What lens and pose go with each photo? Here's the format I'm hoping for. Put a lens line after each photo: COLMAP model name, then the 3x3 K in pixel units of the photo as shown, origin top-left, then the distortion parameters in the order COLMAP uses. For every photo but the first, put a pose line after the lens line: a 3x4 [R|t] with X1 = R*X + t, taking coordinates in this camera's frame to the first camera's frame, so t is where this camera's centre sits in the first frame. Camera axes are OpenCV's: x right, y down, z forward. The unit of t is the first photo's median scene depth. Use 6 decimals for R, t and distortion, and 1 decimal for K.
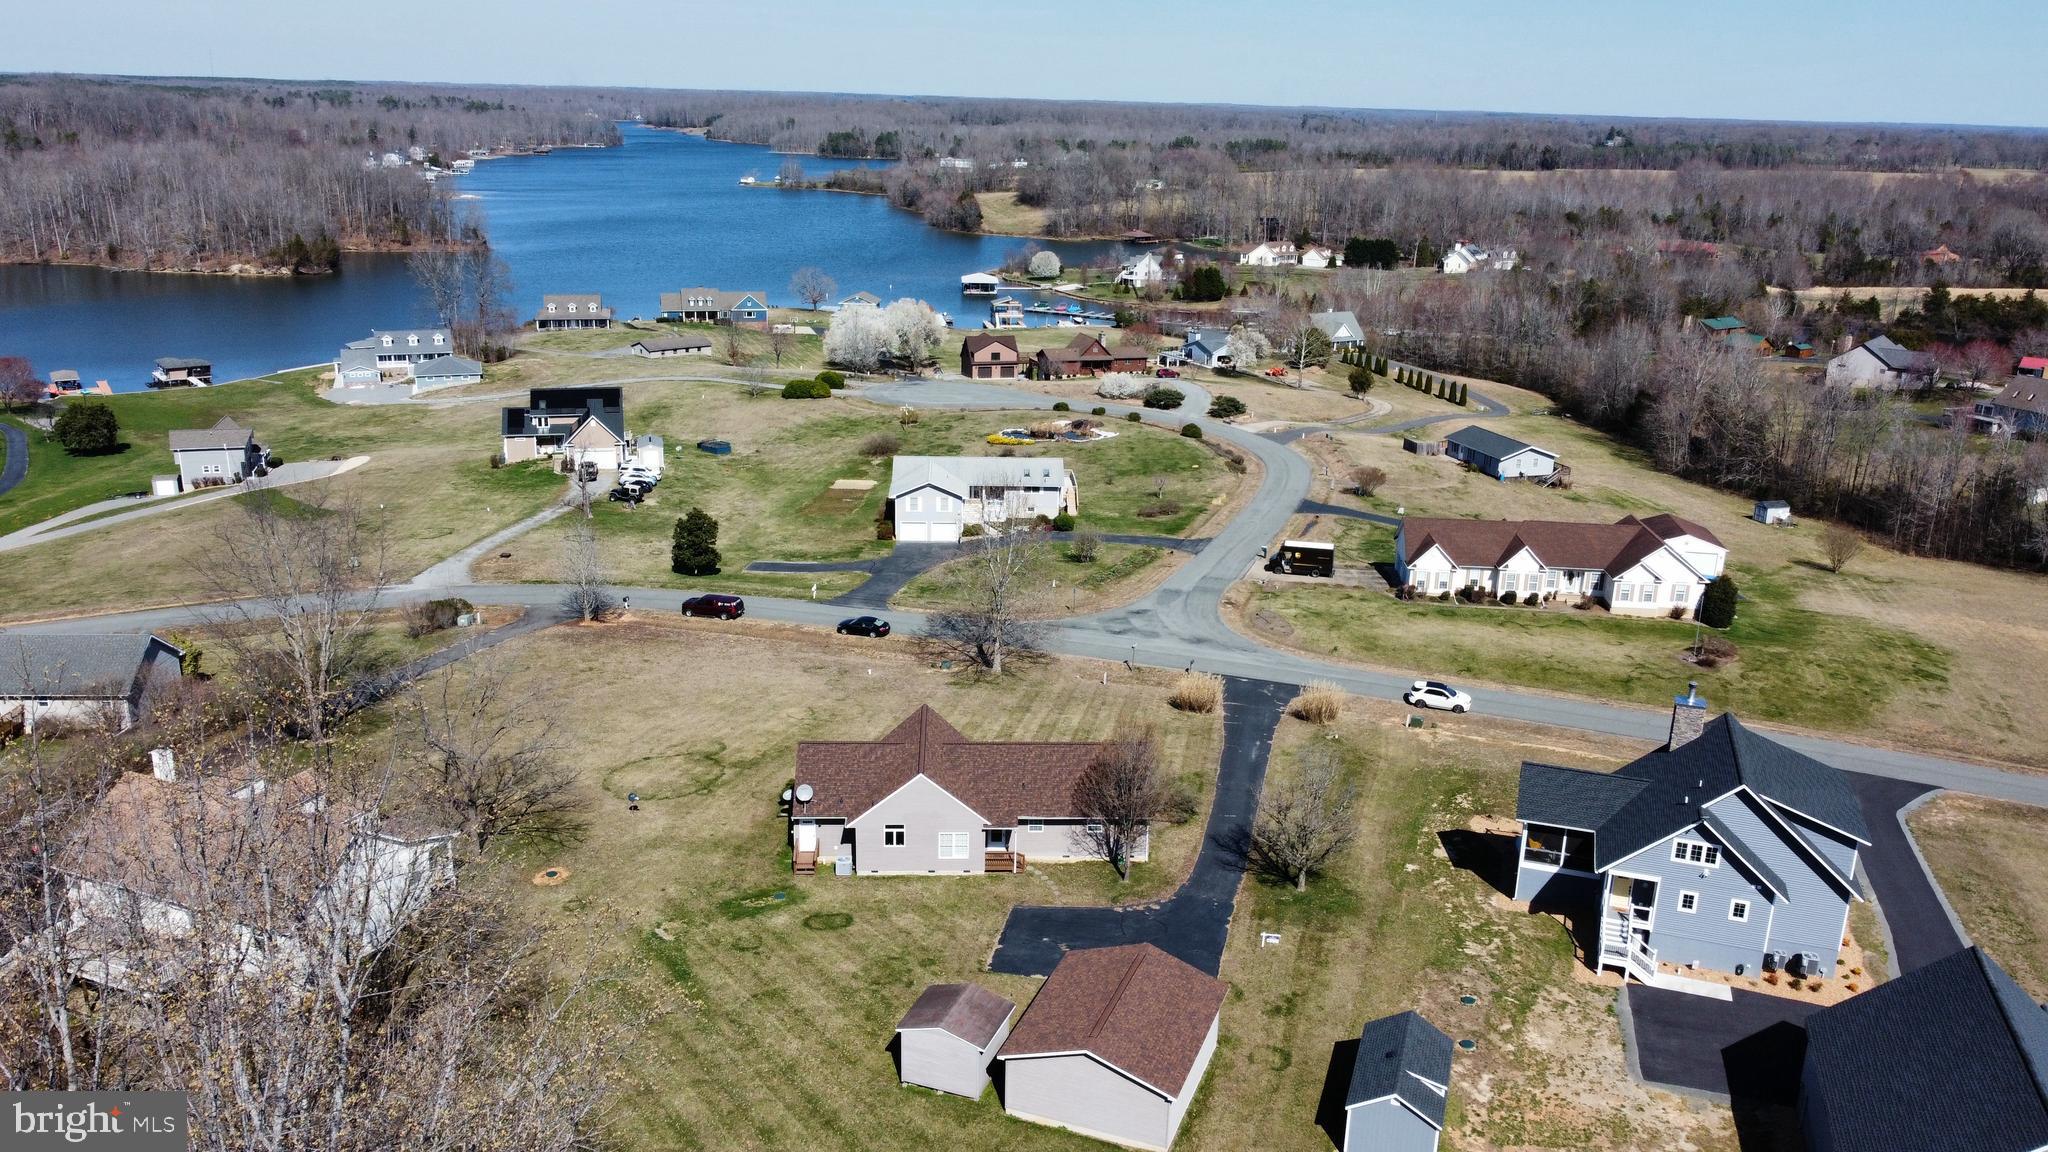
lens RADIAL K [[1544.0, 0, 1036.0], [0, 1544.0, 572.9], [0, 0, 1]] dist [-0.004968, -0.007454]
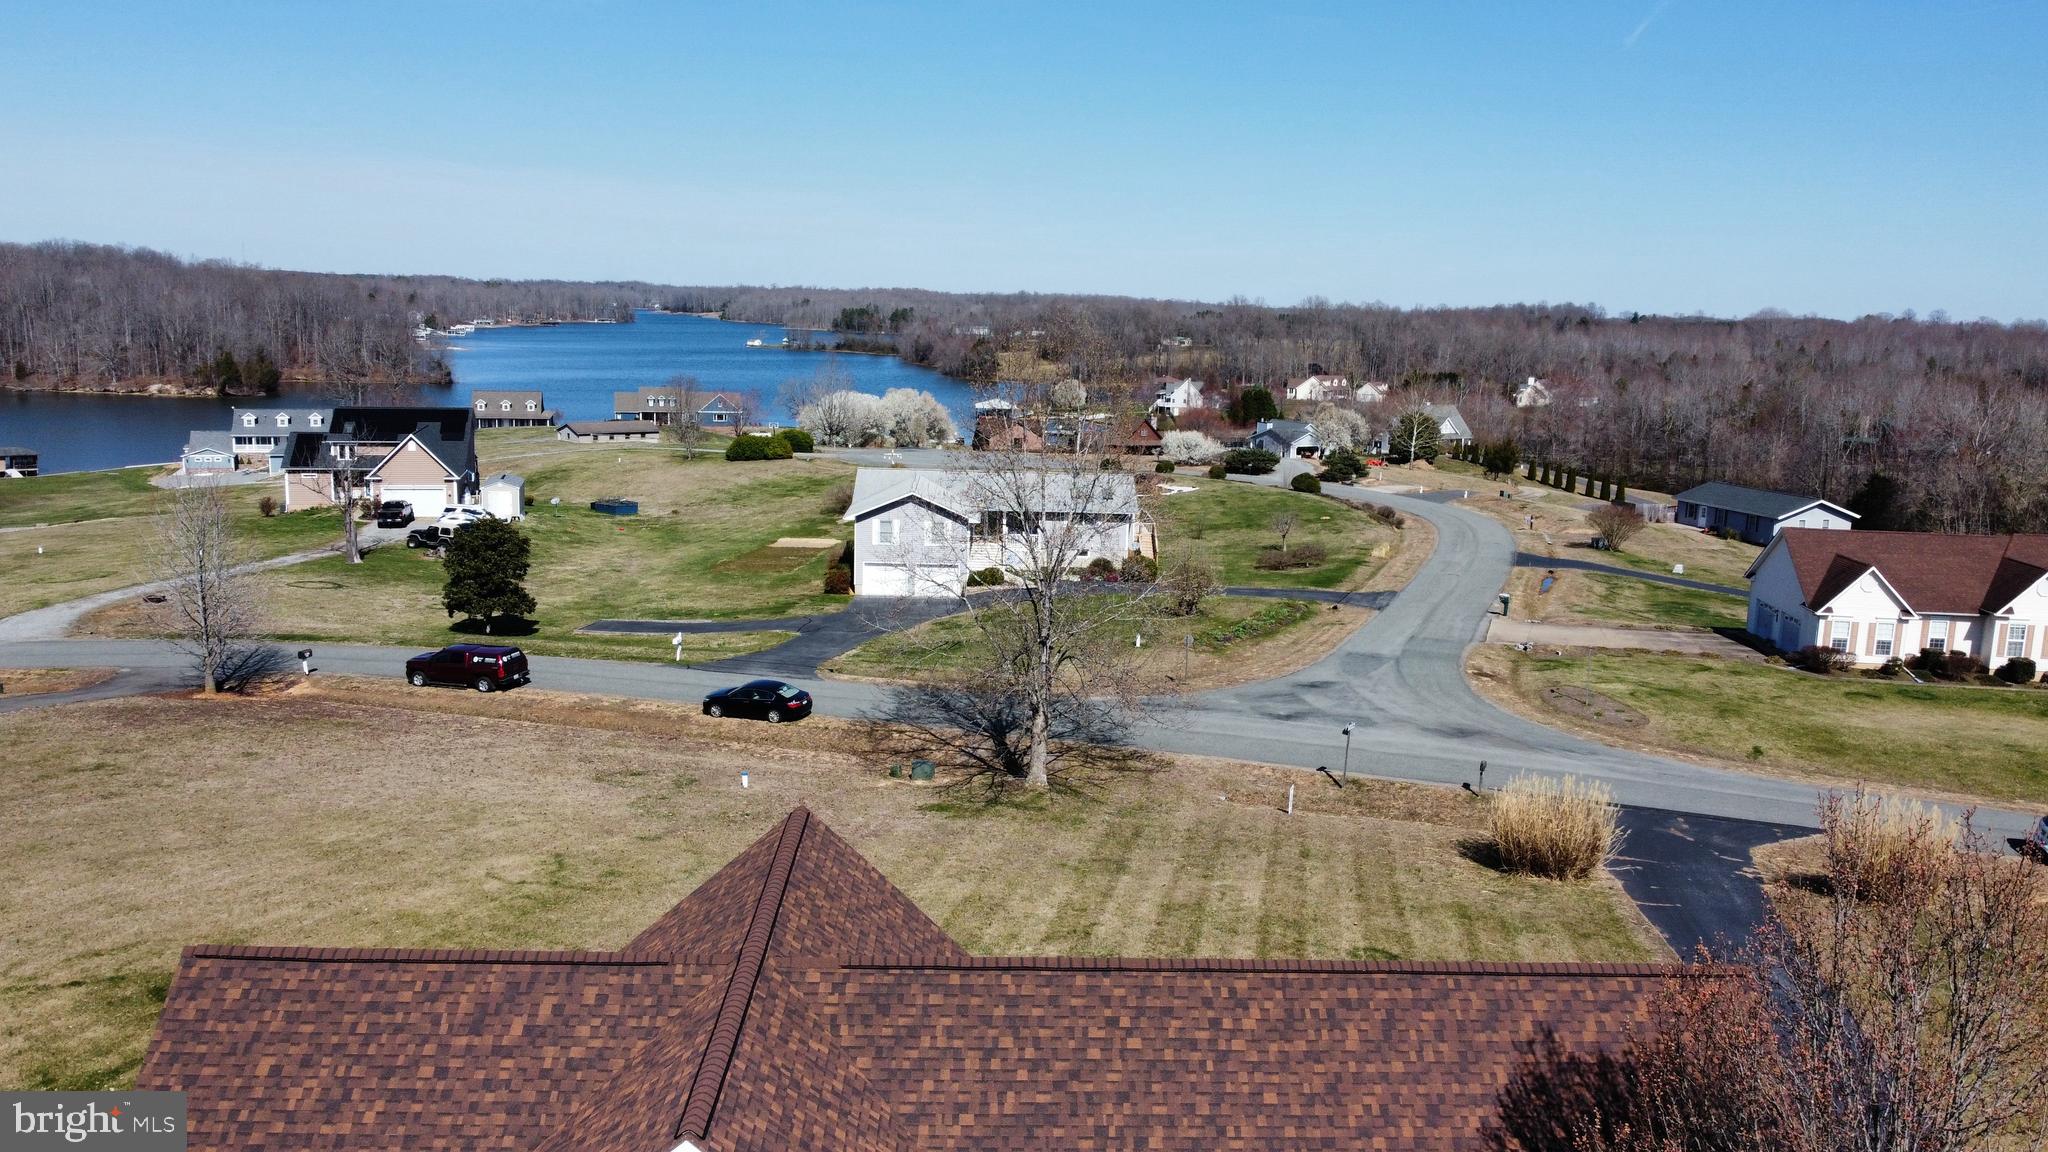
lens RADIAL K [[1544.0, 0, 1036.0], [0, 1544.0, 572.9], [0, 0, 1]] dist [-0.004968, -0.007454]
pose [[0.999946, 0.006337, -0.008254, -0.015657], [-0.007325, 0.992027, -0.125812, 0.041229], [0.007391, 0.125866, 0.992020, 0.387304]]
